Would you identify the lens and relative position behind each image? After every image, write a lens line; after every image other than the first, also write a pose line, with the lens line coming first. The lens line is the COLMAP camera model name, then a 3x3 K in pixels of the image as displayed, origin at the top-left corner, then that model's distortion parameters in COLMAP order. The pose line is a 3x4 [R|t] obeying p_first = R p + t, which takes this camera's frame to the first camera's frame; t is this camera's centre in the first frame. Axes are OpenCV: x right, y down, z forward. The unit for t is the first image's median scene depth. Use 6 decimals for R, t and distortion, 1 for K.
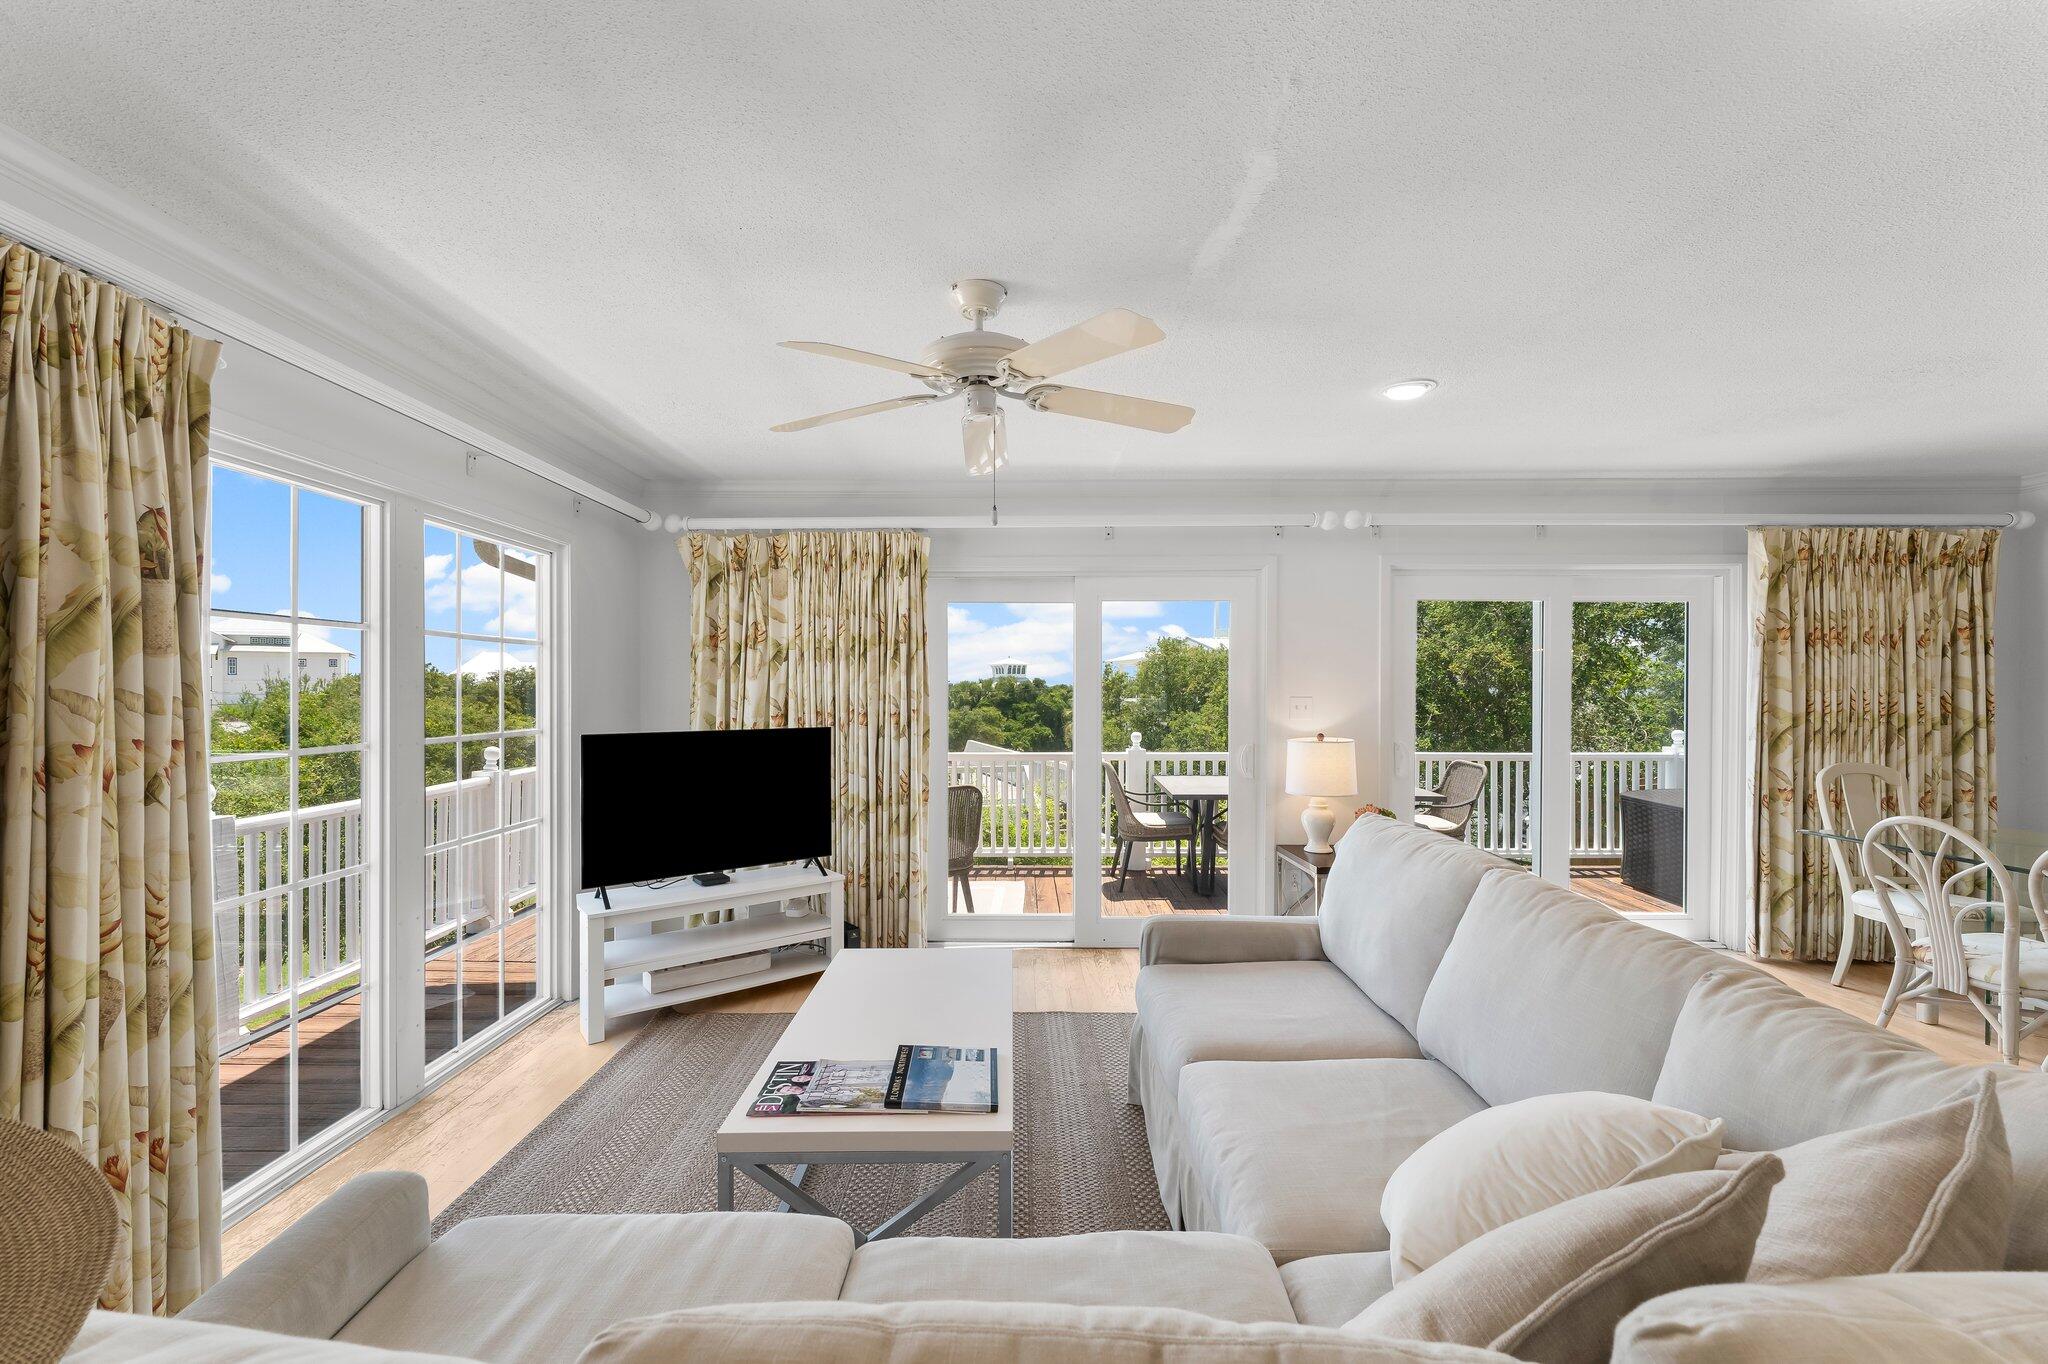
lens RADIAL K [[846.1, 0, 889.8], [0, 846.1, 683.2], [0, 0, 1]] dist [0.000213, 0.000191]
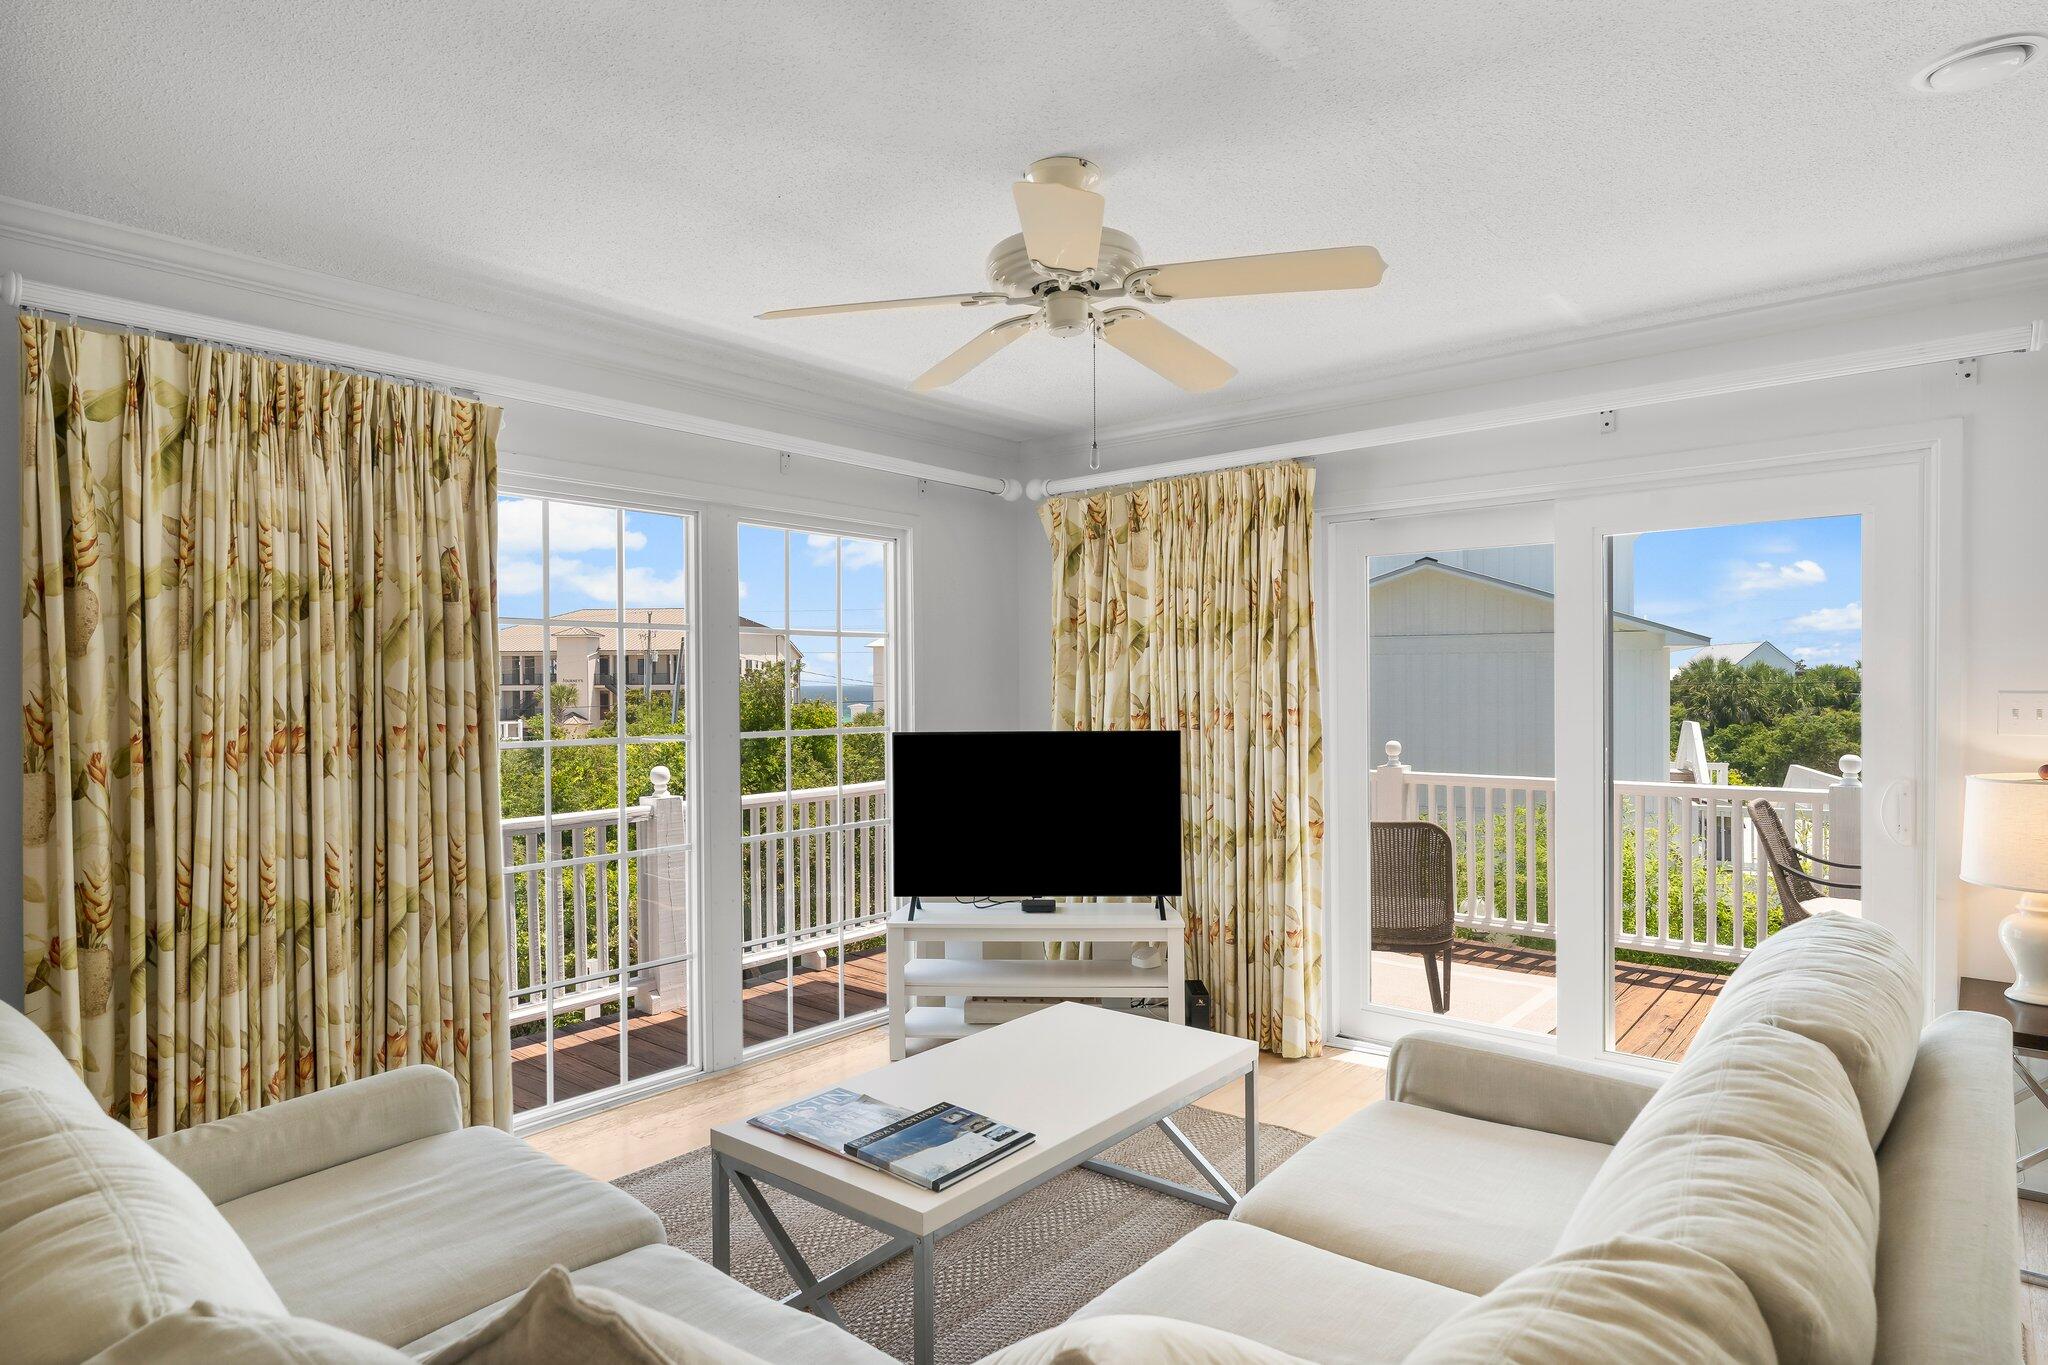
lens RADIAL K [[1128.5, 0, 1024.0], [0, 1128.5, 682.5], [0, 0, 1]] dist [0.003417, 0.000331]
pose [[0.771029, -0.006014, -0.636772, 0.471521], [0.010603, 0.999938, 0.003394, 0.002838], [0.636712, -0.009368, 0.771045, 0.108495]]
